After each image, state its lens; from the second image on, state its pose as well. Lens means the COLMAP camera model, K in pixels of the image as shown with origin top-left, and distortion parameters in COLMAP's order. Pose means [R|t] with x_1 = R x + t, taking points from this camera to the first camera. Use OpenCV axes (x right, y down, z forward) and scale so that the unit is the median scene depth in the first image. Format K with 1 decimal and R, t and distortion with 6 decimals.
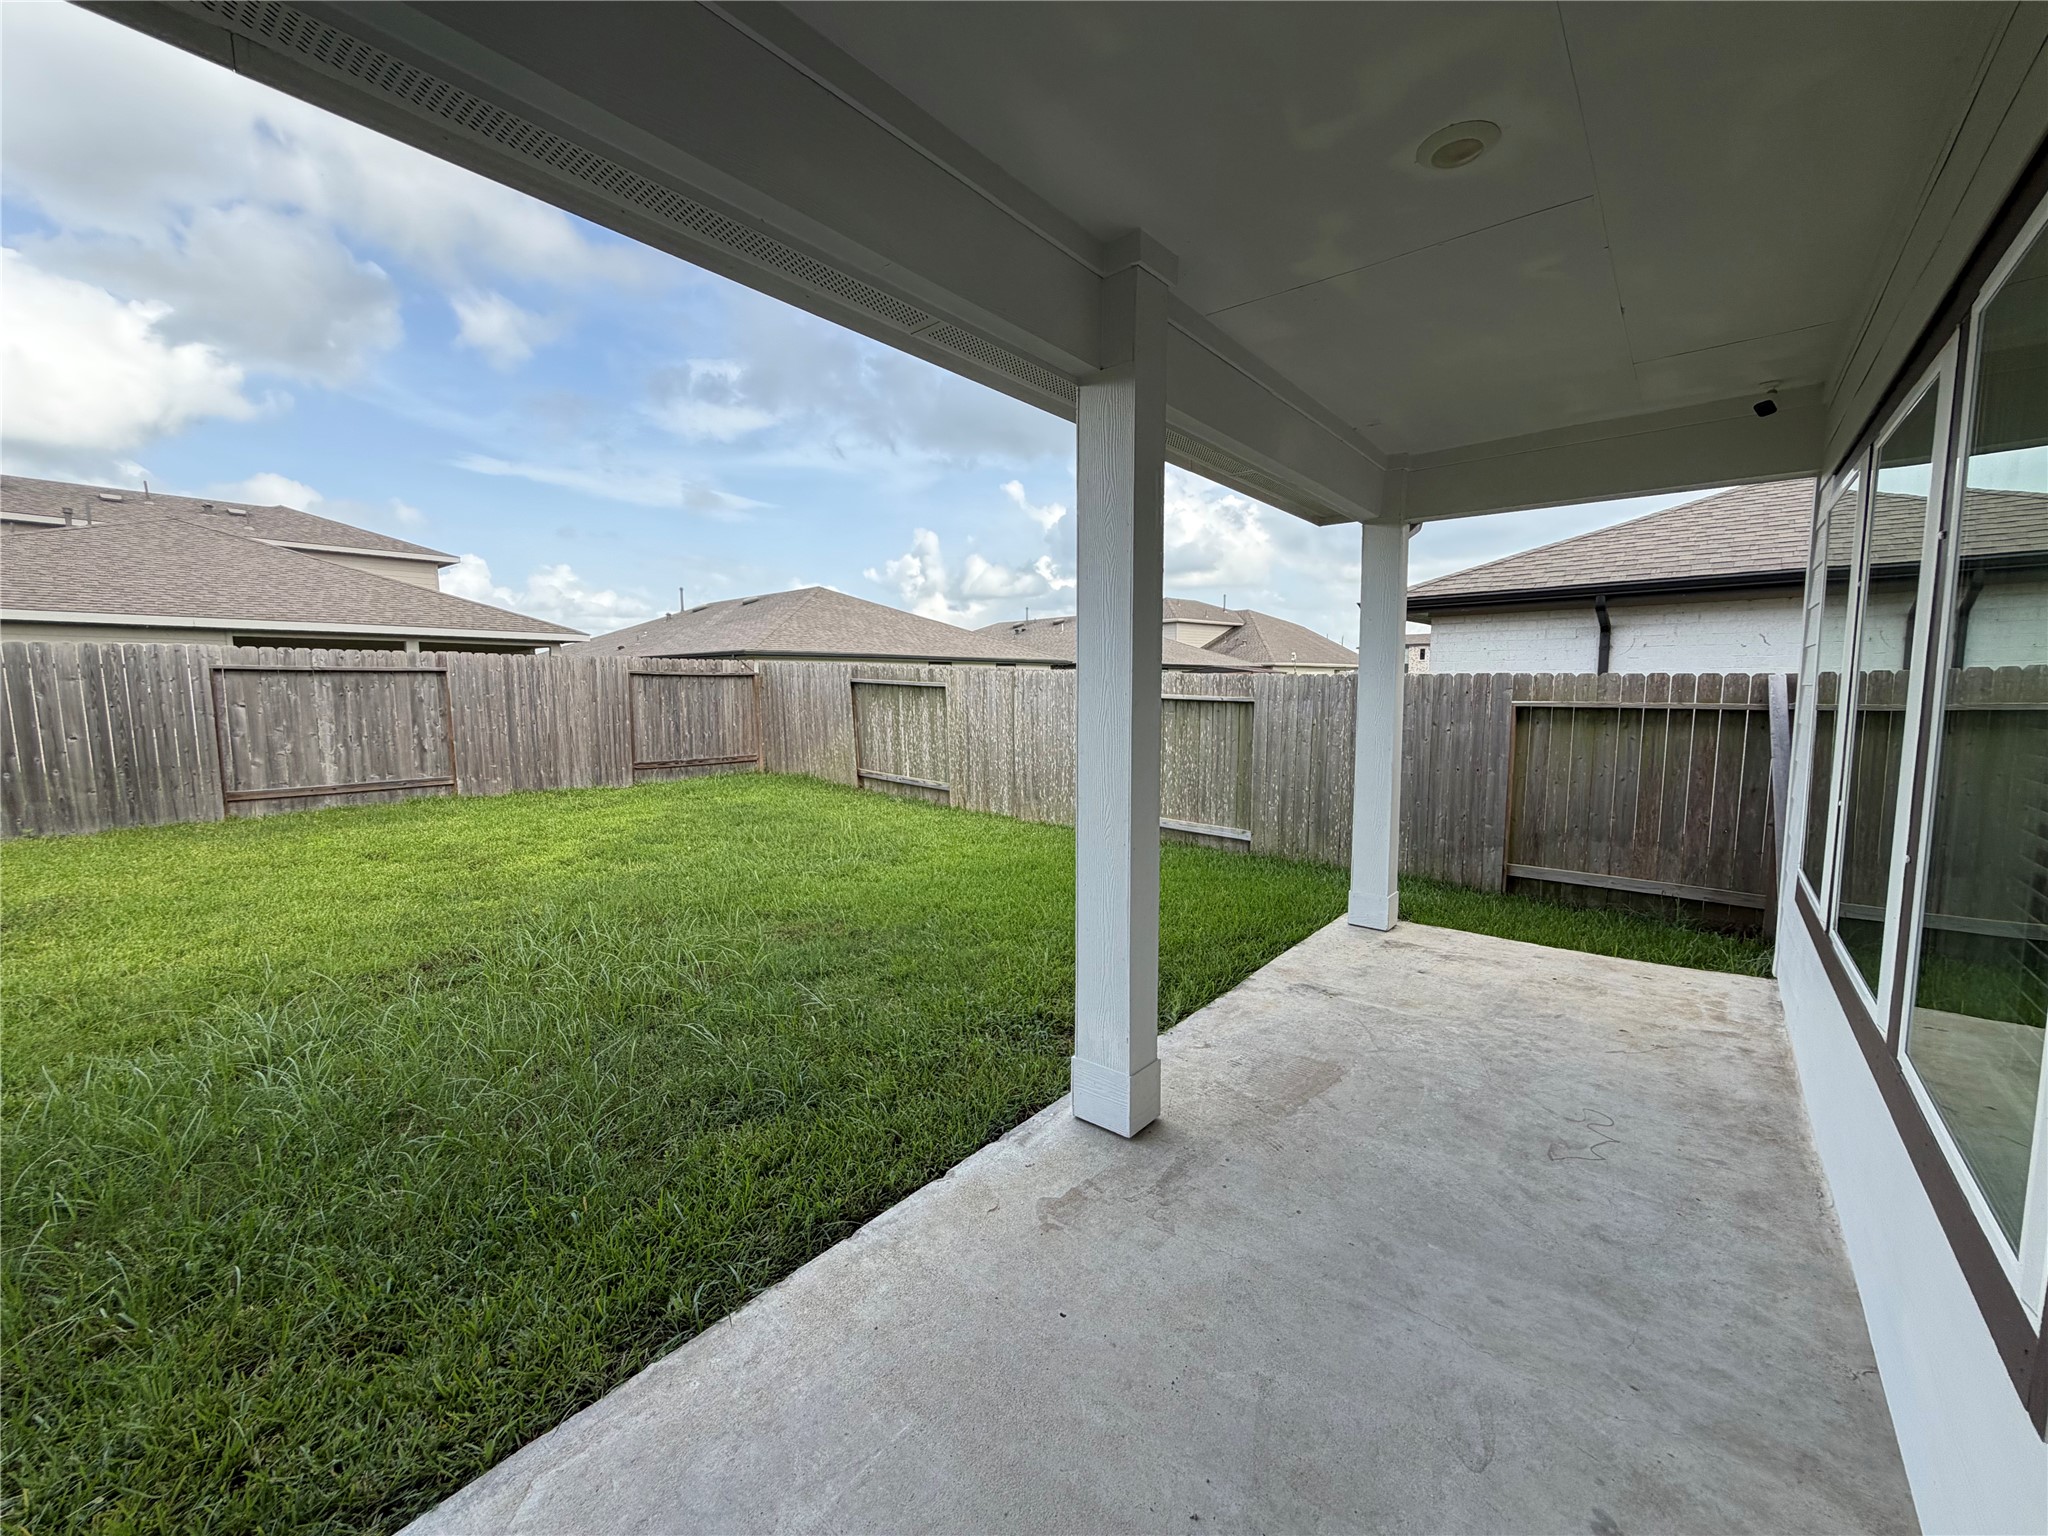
lens RADIAL K [[816.6, 0, 1024.3], [0, 816.6, 764.8], [0, 0, 1]] dist [0.000389, -0.000057]
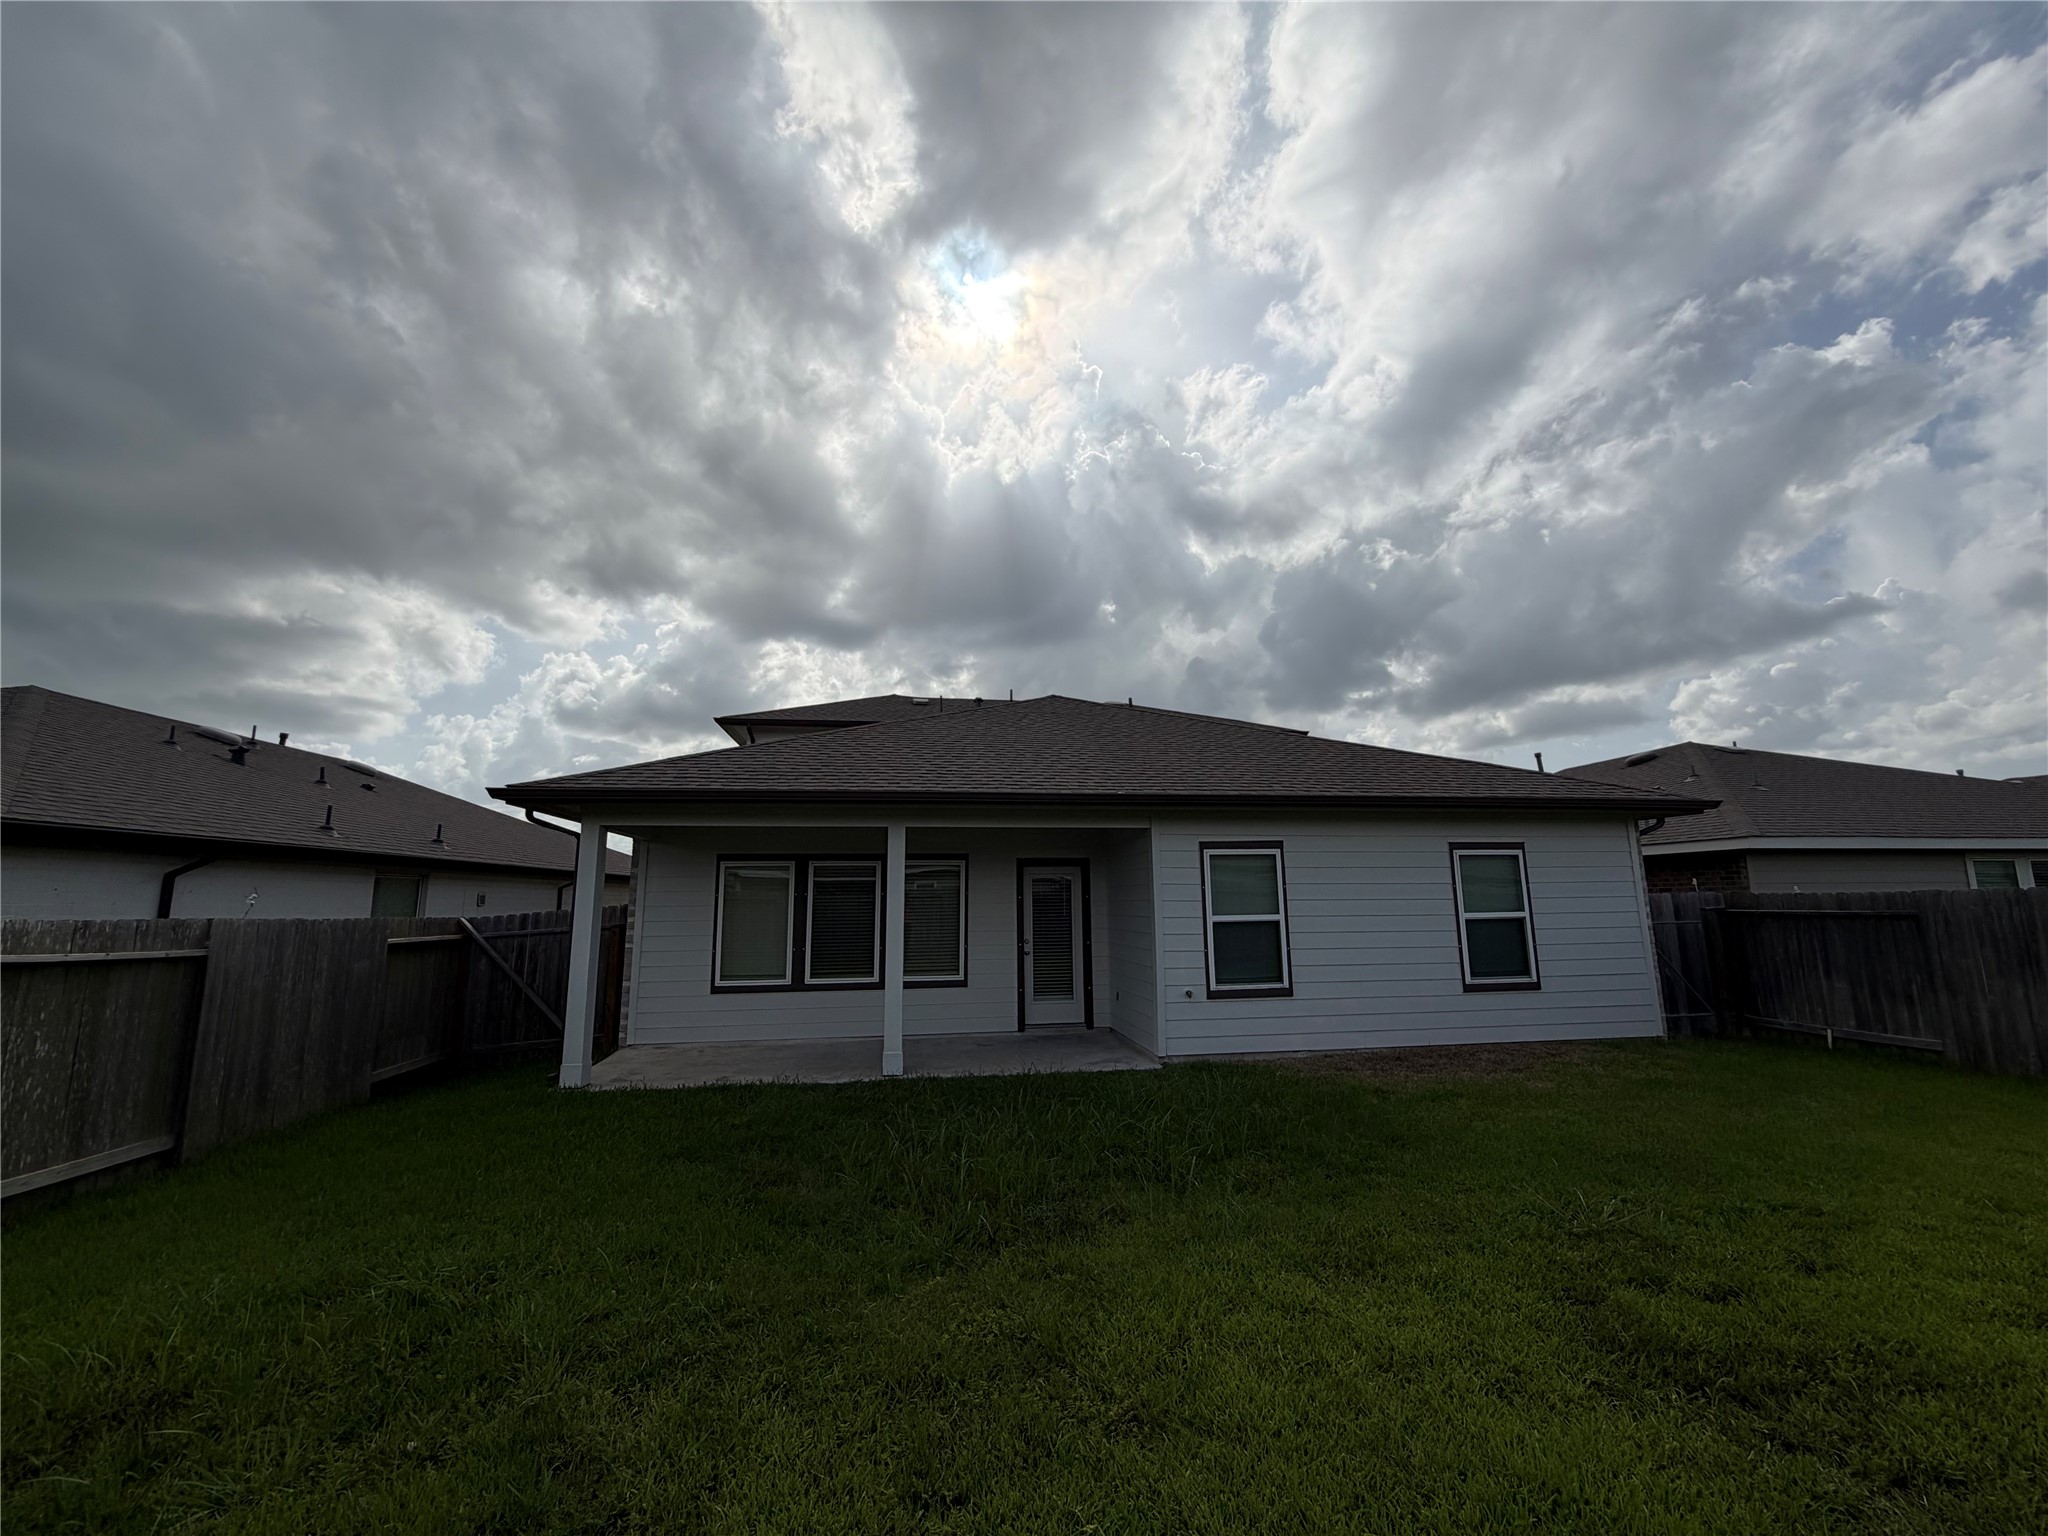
lens RADIAL K [[816.6, 0, 1025.4], [0, 816.6, 766.4], [0, 0, 1]] dist [0.000389, -0.000057]
pose [[-0.724413, 0.125977, 0.677757, -0.831144], [0.088356, 0.992019, -0.089952, -0.115447], [-0.683680, -0.005279, -0.729763, 1.017471]]
